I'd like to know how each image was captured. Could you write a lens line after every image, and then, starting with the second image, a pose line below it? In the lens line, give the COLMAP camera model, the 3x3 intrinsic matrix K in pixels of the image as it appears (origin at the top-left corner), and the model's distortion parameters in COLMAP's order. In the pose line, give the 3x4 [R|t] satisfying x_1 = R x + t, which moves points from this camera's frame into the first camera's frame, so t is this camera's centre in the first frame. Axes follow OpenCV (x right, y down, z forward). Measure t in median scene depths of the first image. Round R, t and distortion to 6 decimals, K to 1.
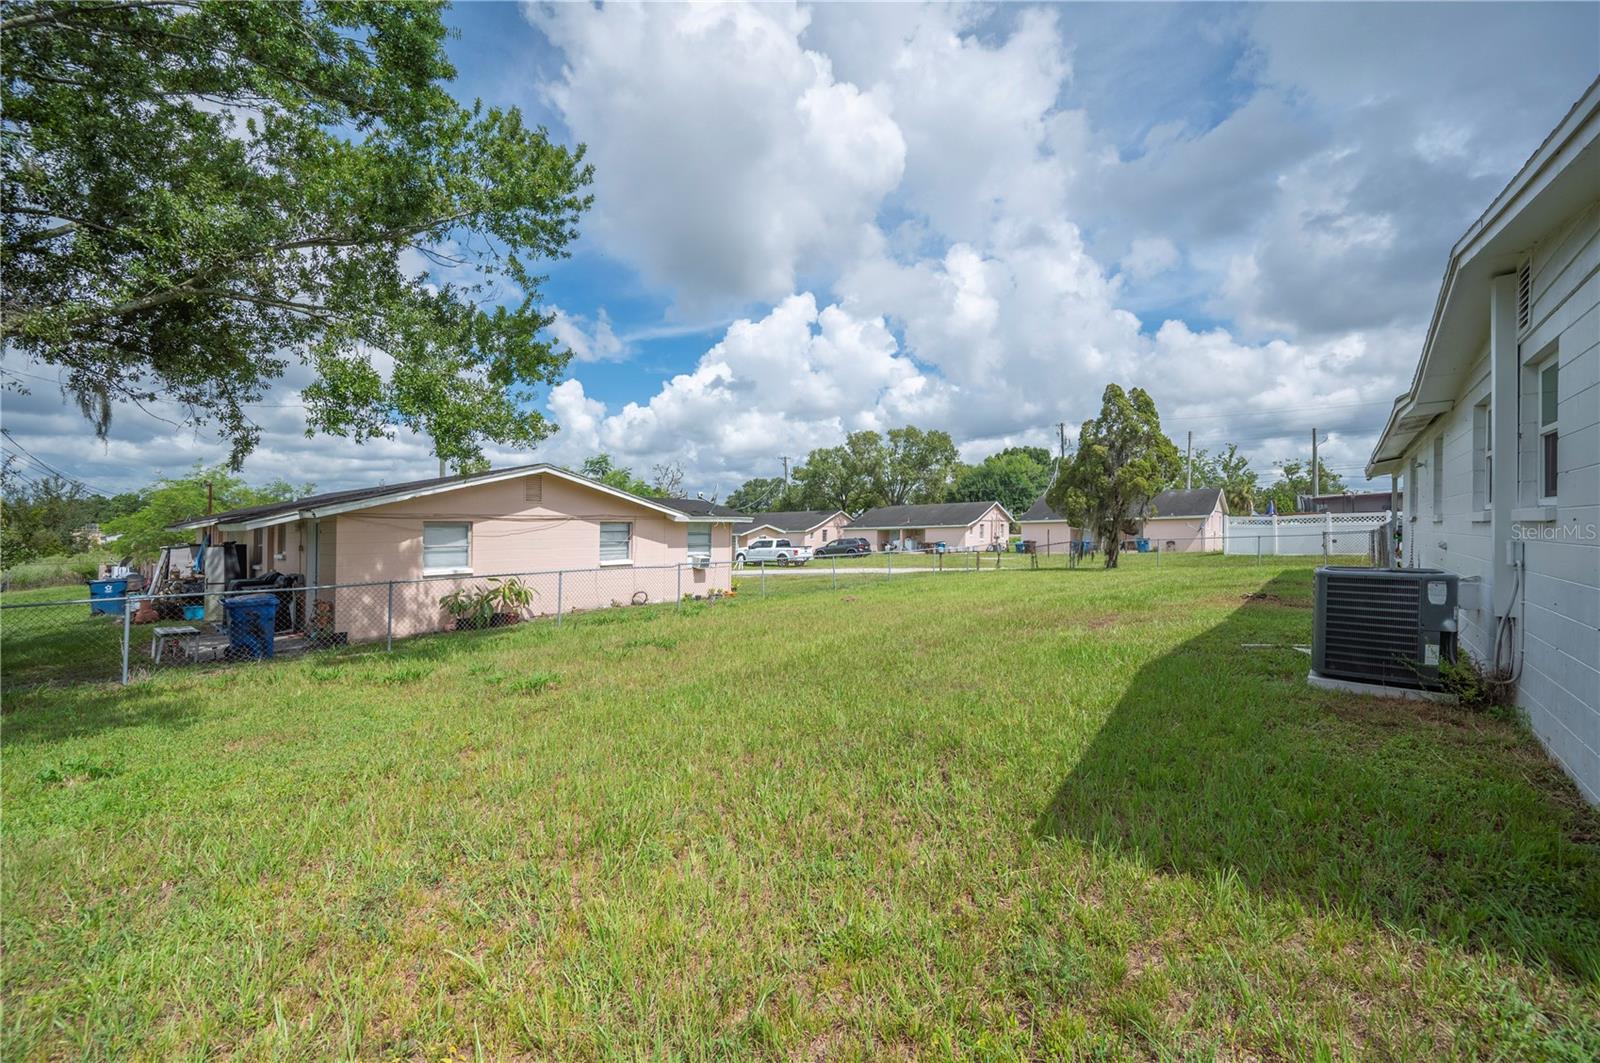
lens RADIAL K [[633.3, 0, 799.3], [0, 633.3, 530.7], [0, 0, 1]] dist [0.000893, -0.000688]
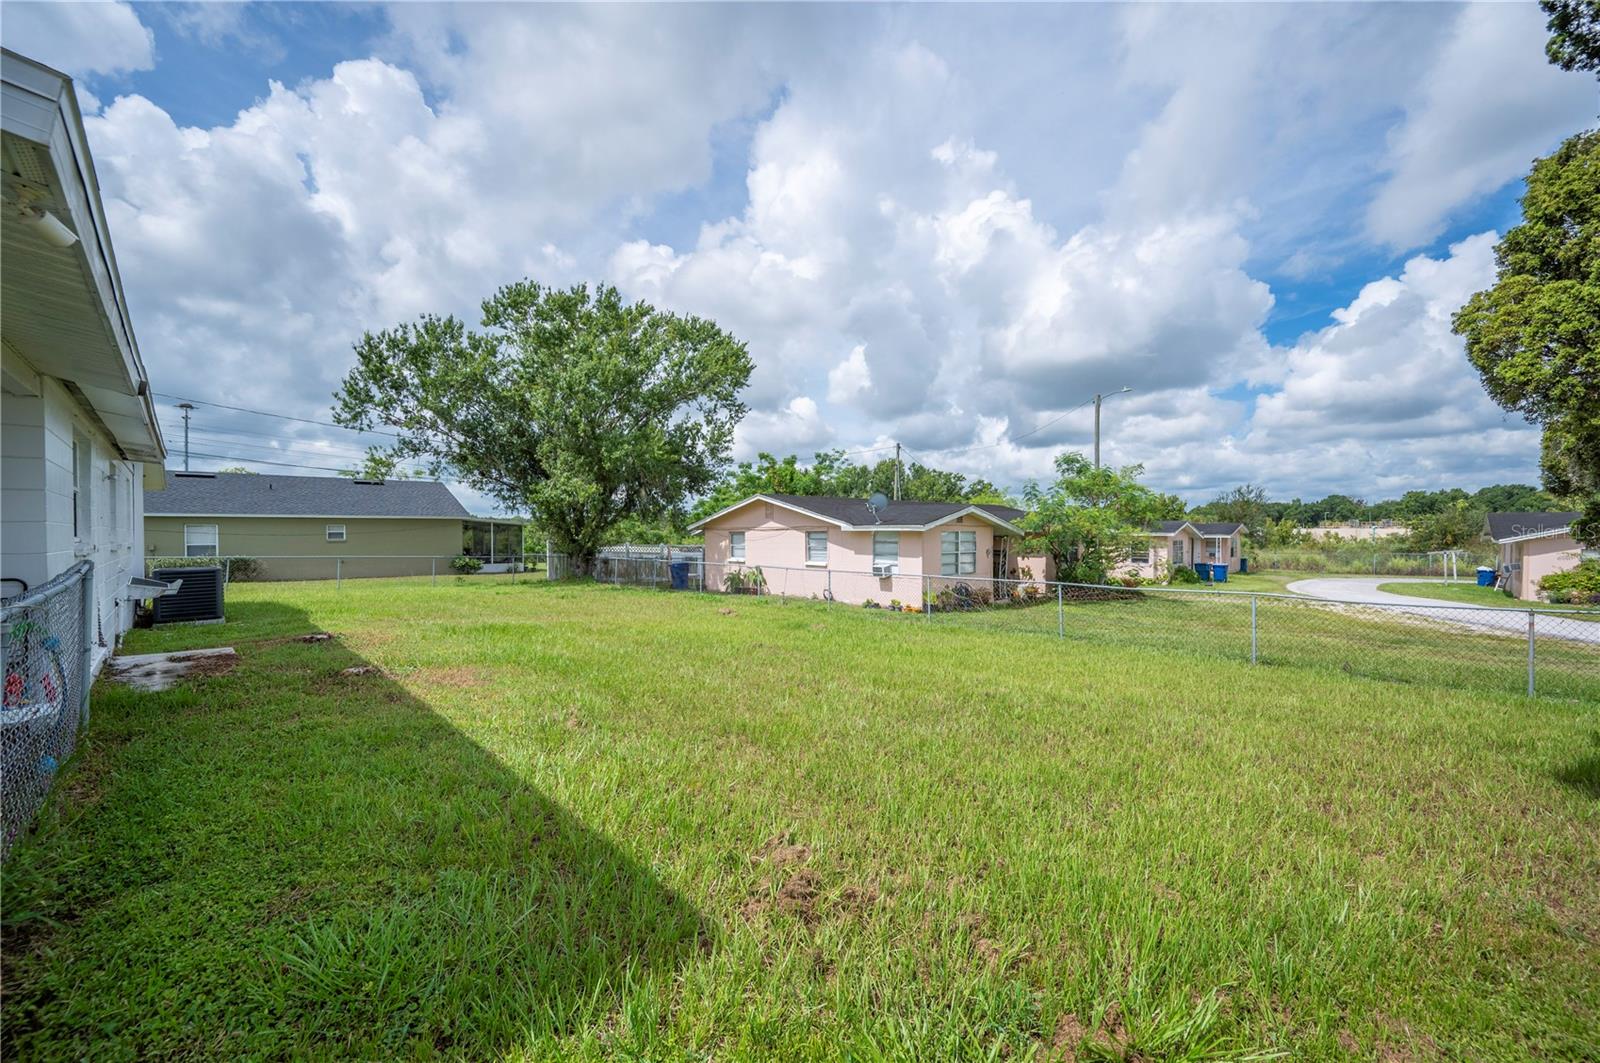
lens RADIAL K [[633.3, 0, 802.9], [0, 633.3, 531.6], [0, 0, 1]] dist [0.000893, -0.000688]
pose [[-0.083659, 0.014071, -0.996395, 0.847895], [0.007056, 0.999884, 0.013528, -0.026514], [0.996469, -0.005899, -0.083748, 0.958002]]
